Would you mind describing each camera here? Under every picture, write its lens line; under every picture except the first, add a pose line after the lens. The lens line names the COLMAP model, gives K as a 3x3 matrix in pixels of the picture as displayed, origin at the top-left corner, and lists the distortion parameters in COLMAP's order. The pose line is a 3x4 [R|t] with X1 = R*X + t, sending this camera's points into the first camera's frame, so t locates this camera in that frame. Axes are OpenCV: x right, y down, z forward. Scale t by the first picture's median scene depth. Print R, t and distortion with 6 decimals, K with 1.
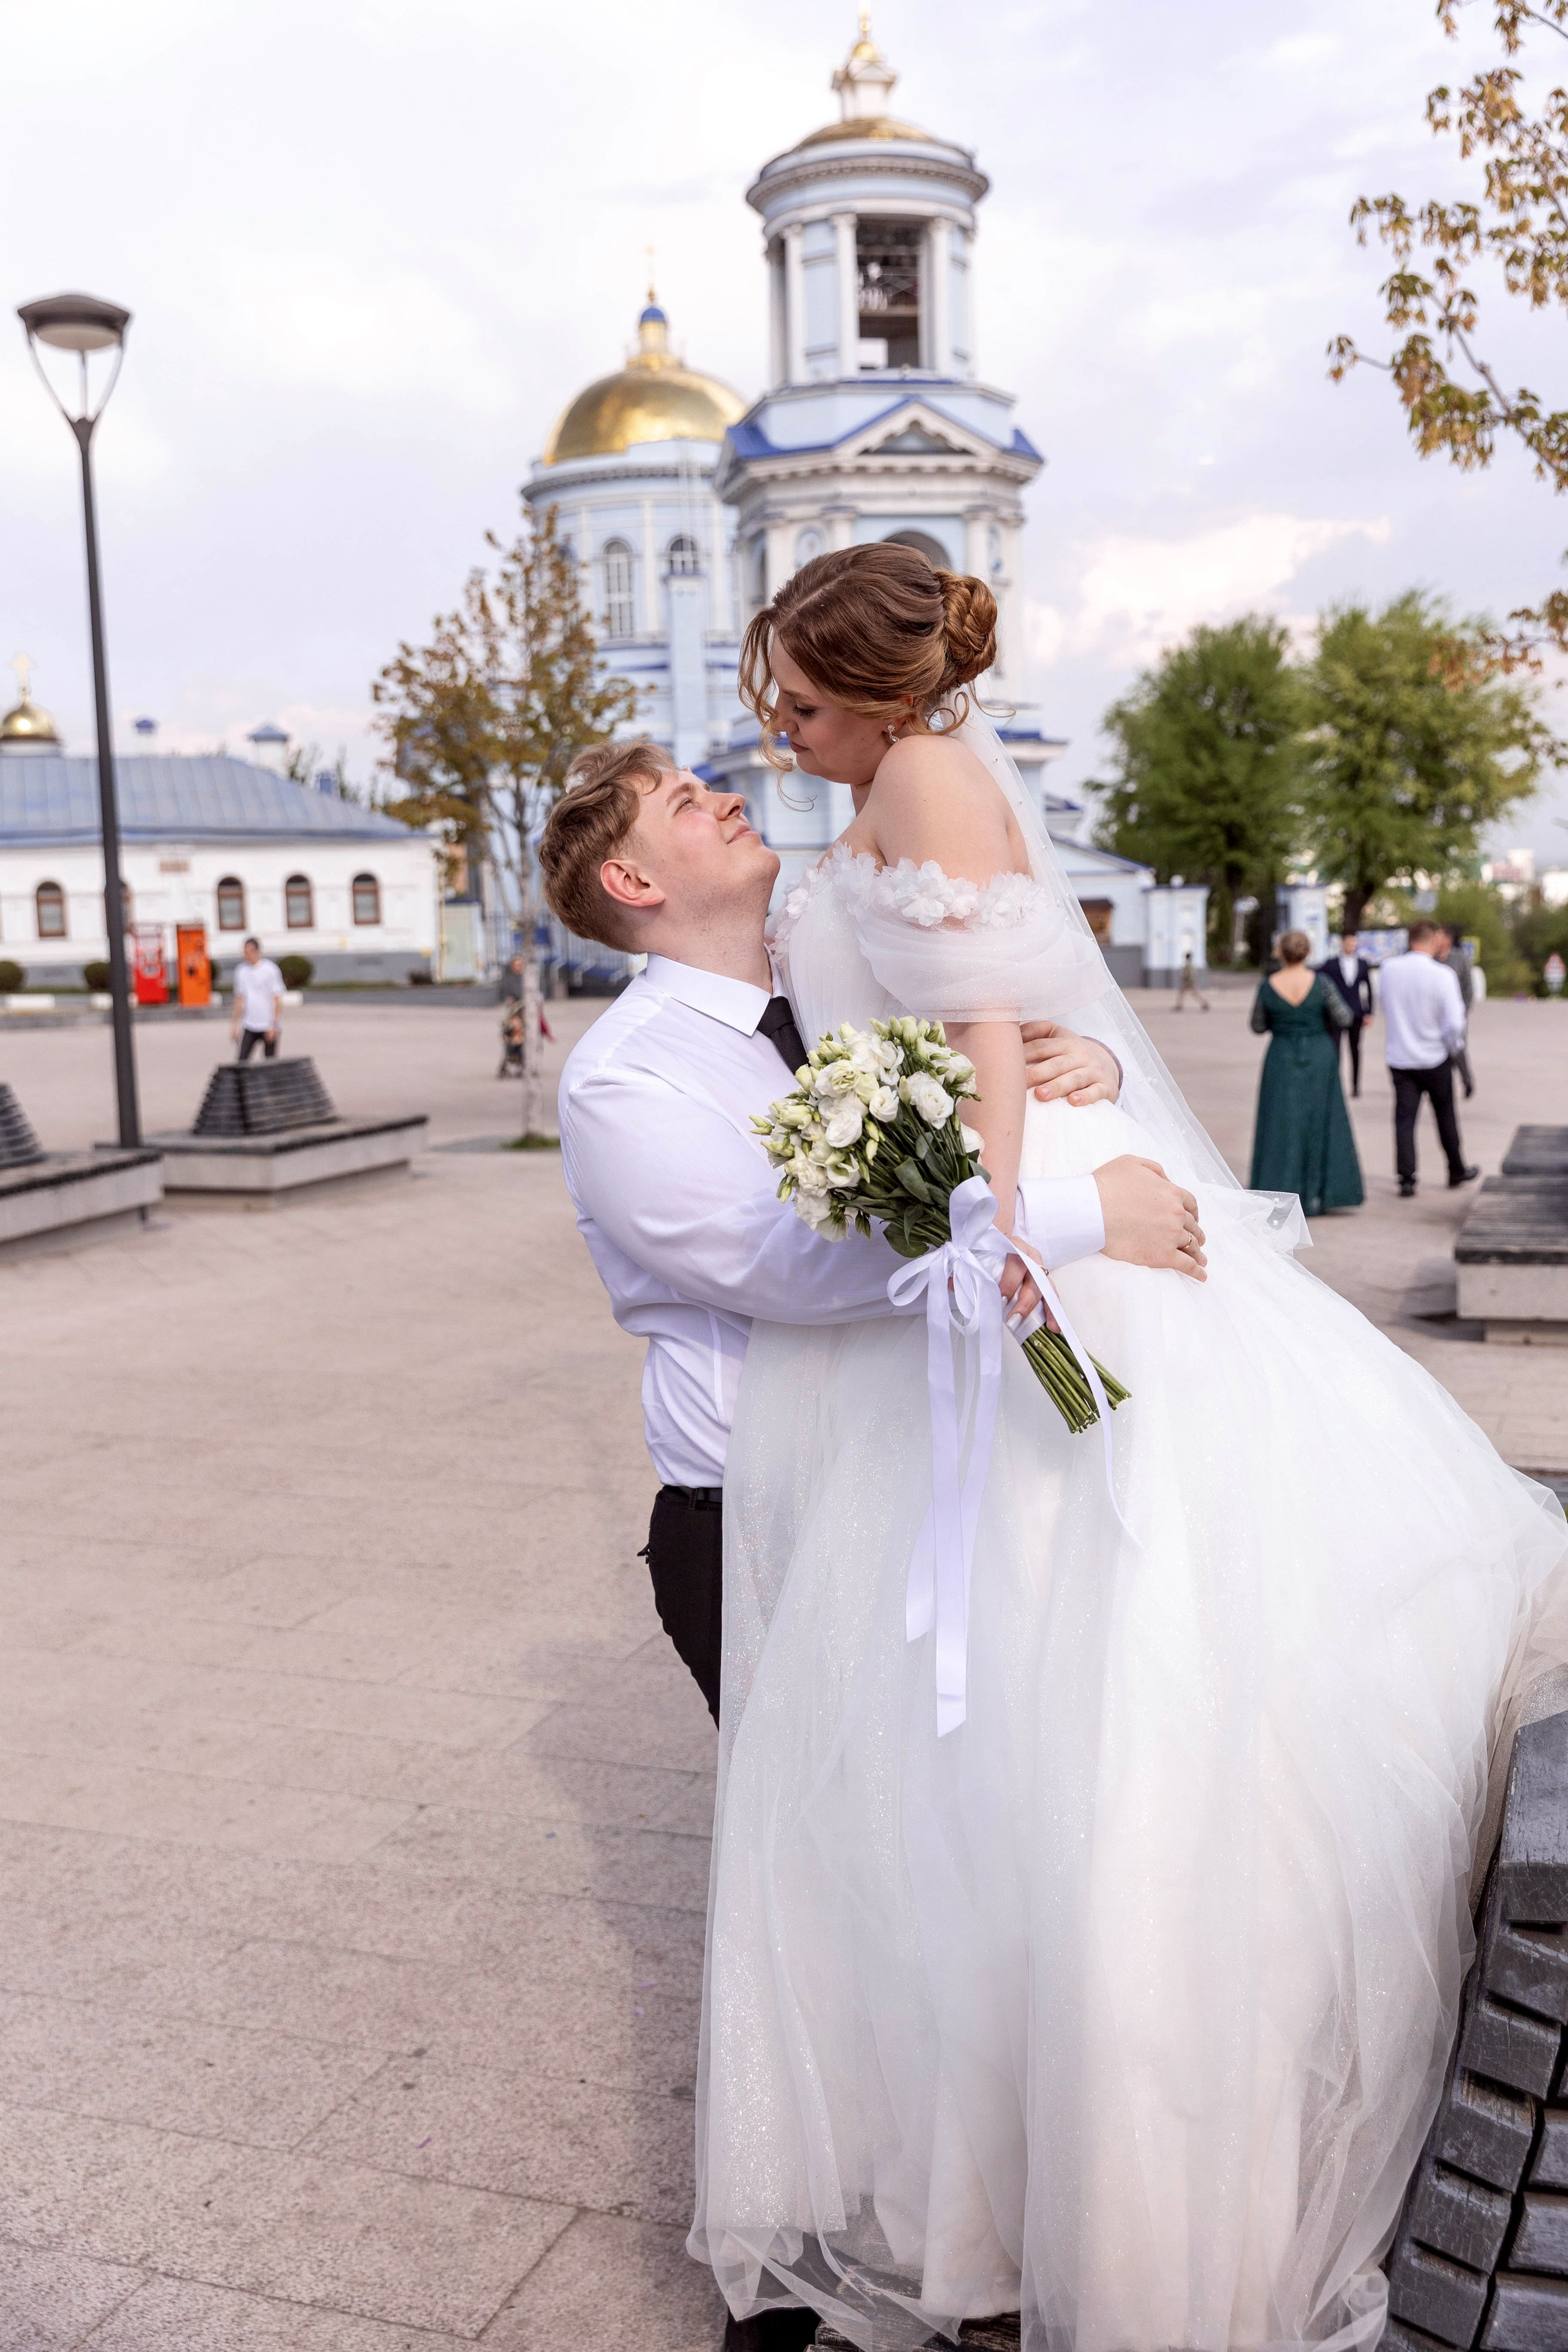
lens RADIAL K [[2413.8, 0, 784.0], [0, 2413.8, 1176.0], [0, 0, 1]] dist [0.015372, 0.008850]
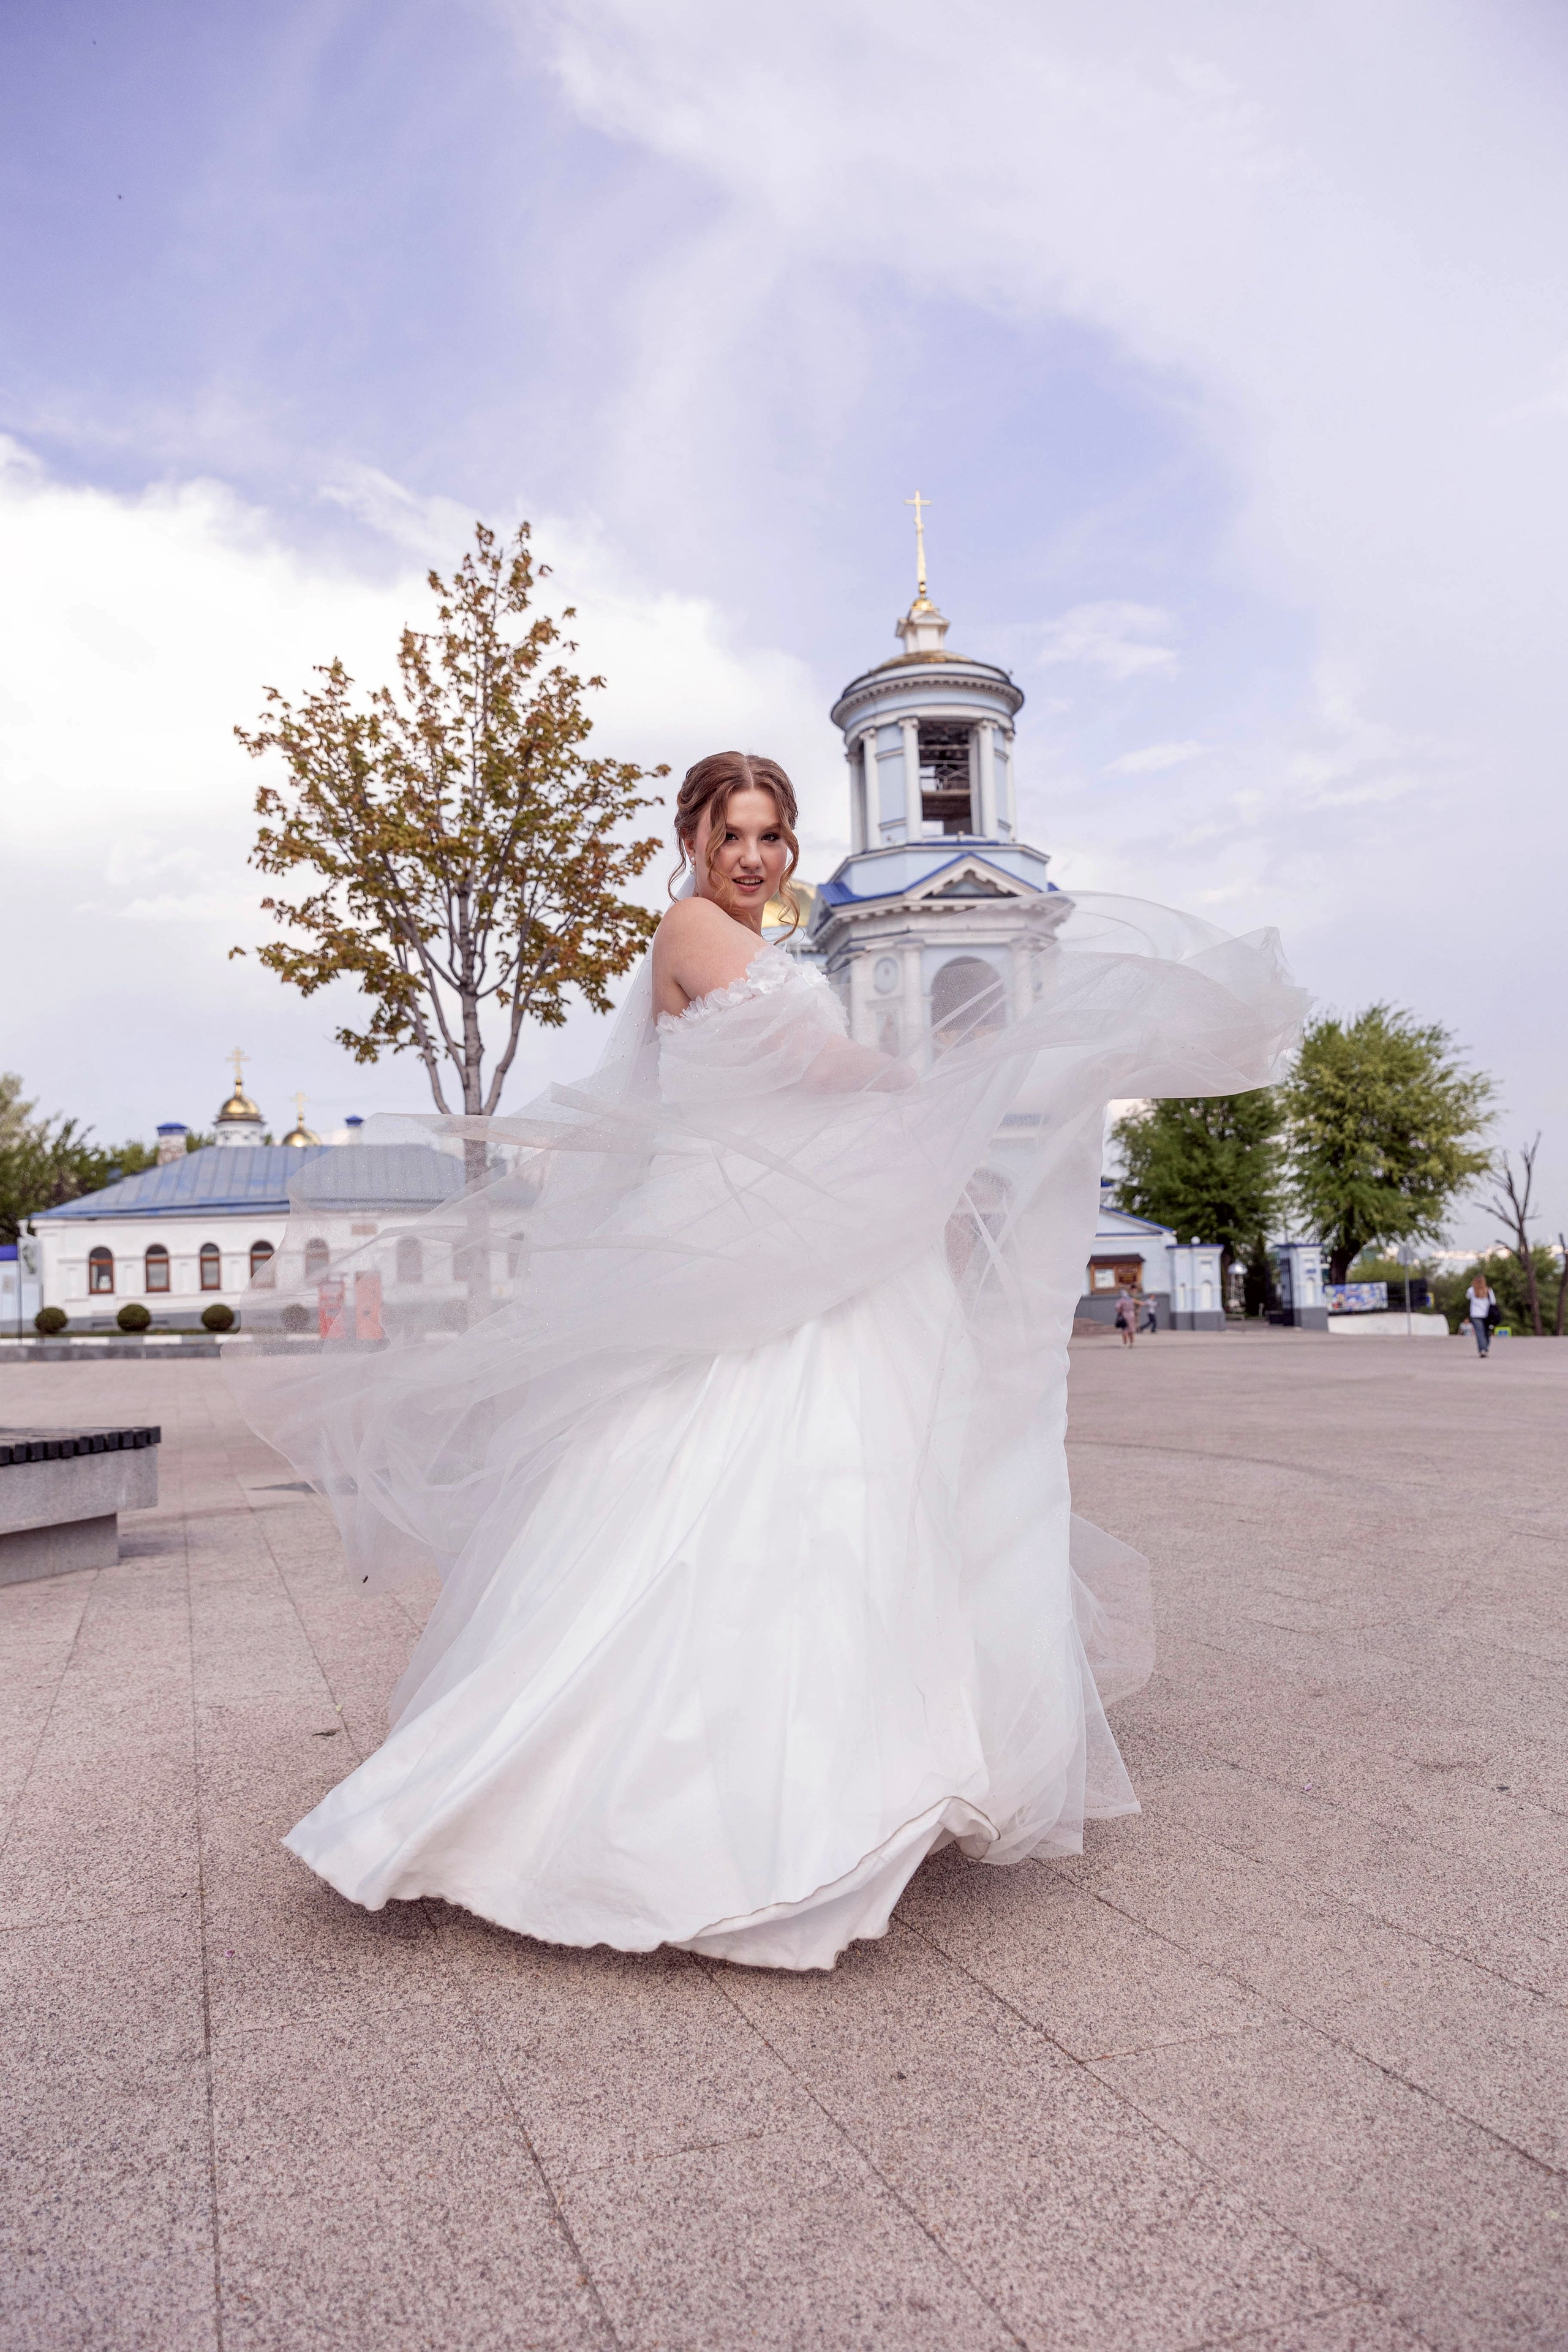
lens RADIAL K [[1703.9, 0, 730.7], [0, 1703.9, 1179.1], [0, 0, 1]] dist [-0.000381, 0.000196]
pose [[0.996785, -0.011065, -0.079360, -0.000232], [-0.002996, 0.984580, -0.174907, -0.003042], [0.080072, 0.174583, 0.981381, 0.140530]]
